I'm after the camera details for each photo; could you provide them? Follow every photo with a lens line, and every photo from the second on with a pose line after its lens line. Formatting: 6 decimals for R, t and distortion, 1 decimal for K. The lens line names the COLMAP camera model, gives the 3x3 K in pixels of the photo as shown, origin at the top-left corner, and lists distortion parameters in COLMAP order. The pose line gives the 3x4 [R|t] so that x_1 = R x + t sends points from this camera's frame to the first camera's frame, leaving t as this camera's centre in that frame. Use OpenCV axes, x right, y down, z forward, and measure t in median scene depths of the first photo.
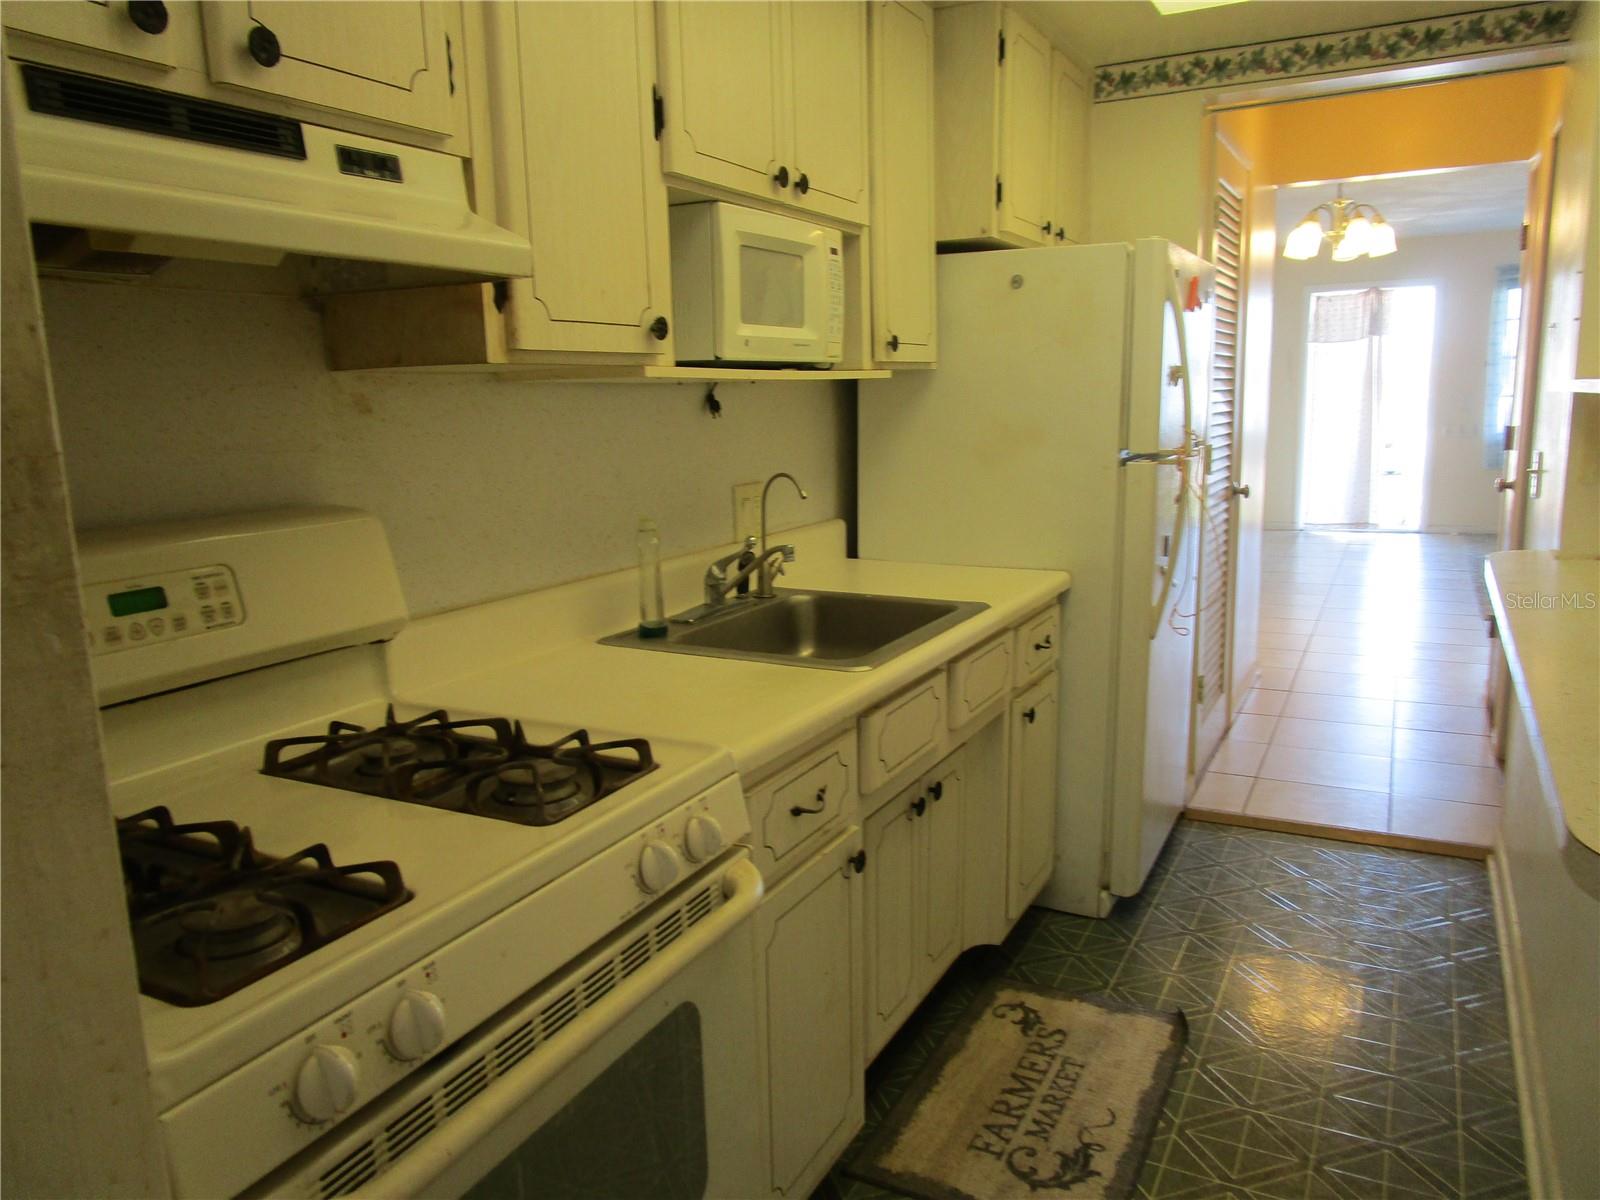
lens RADIAL K [[1152.6, 0, 800.0], [0, 1152.6, 599.0], [0, 0, 1]] dist [-0.023919, 0.009842]
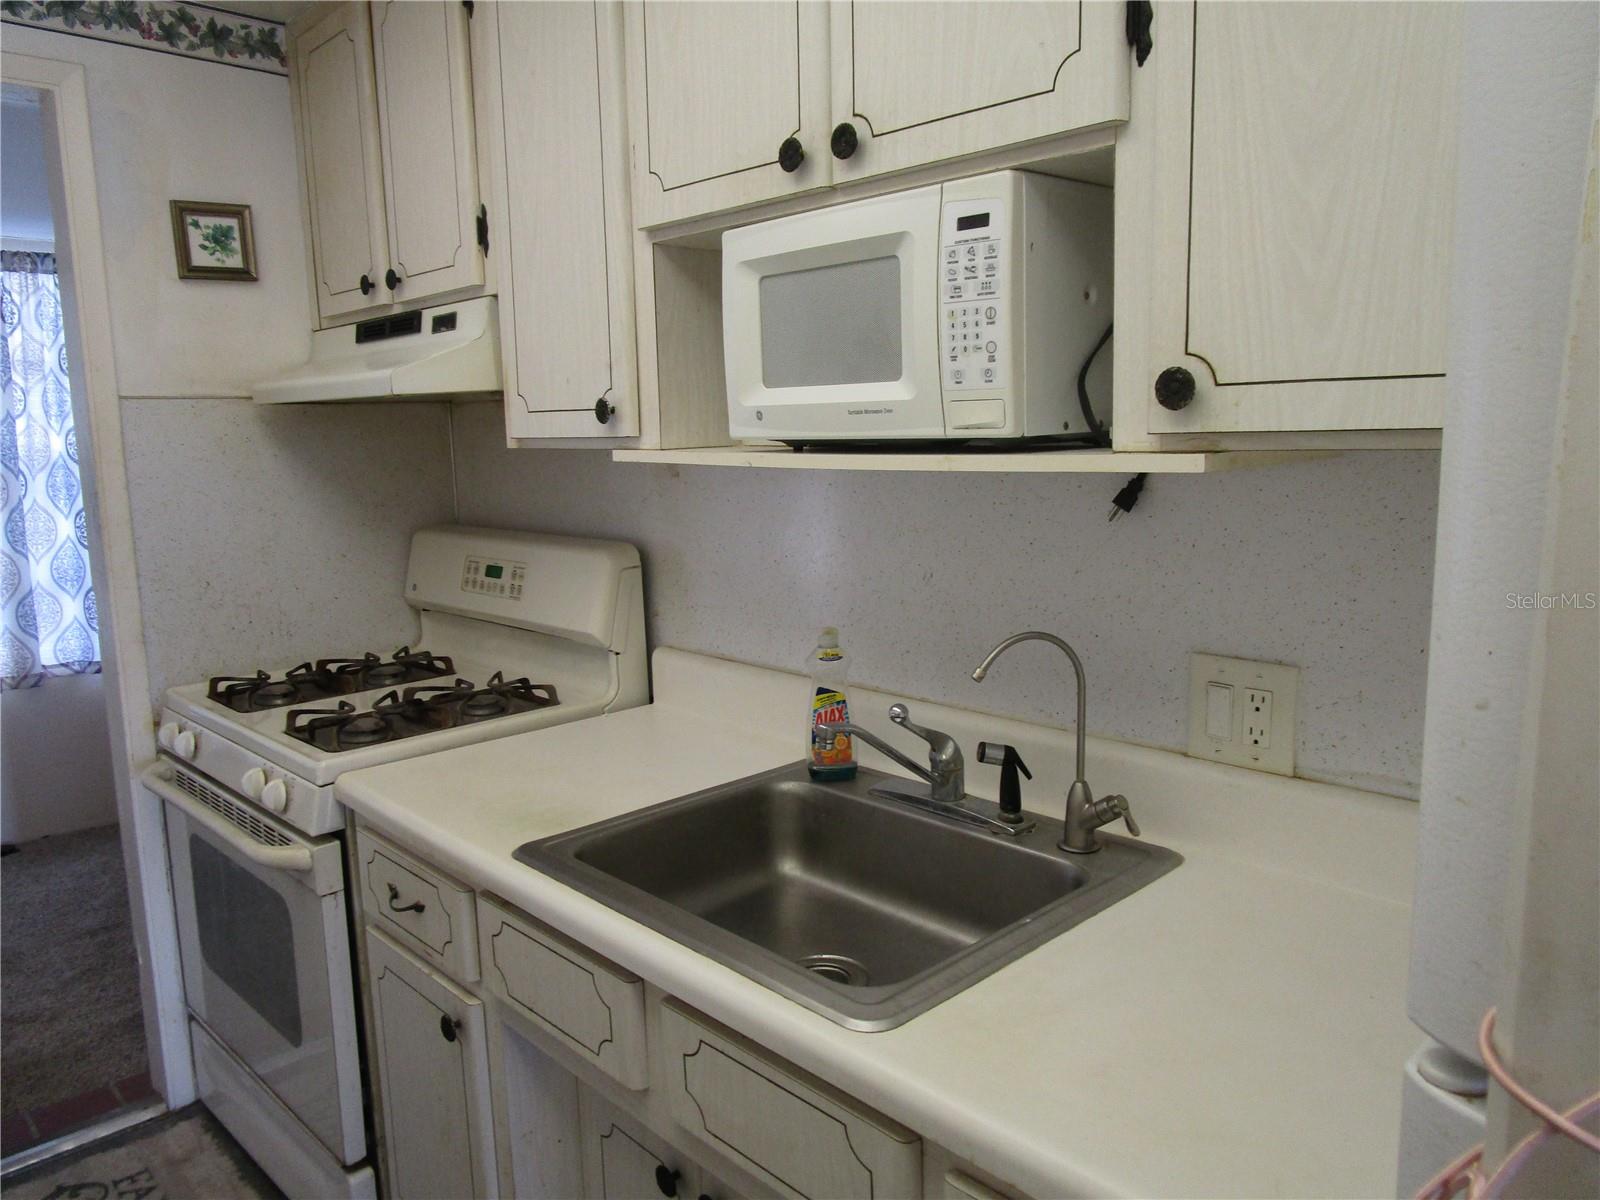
lens RADIAL K [[1152.6, 0, 797.4], [0, 1152.6, 601.8], [0, 0, 1]] dist [-0.023919, 0.009842]
pose [[-0.321790, 0.177831, -0.929961, 0.724980], [-0.136970, 0.963128, 0.231568, -0.324589], [0.936851, 0.201893, -0.285567, 1.447506]]
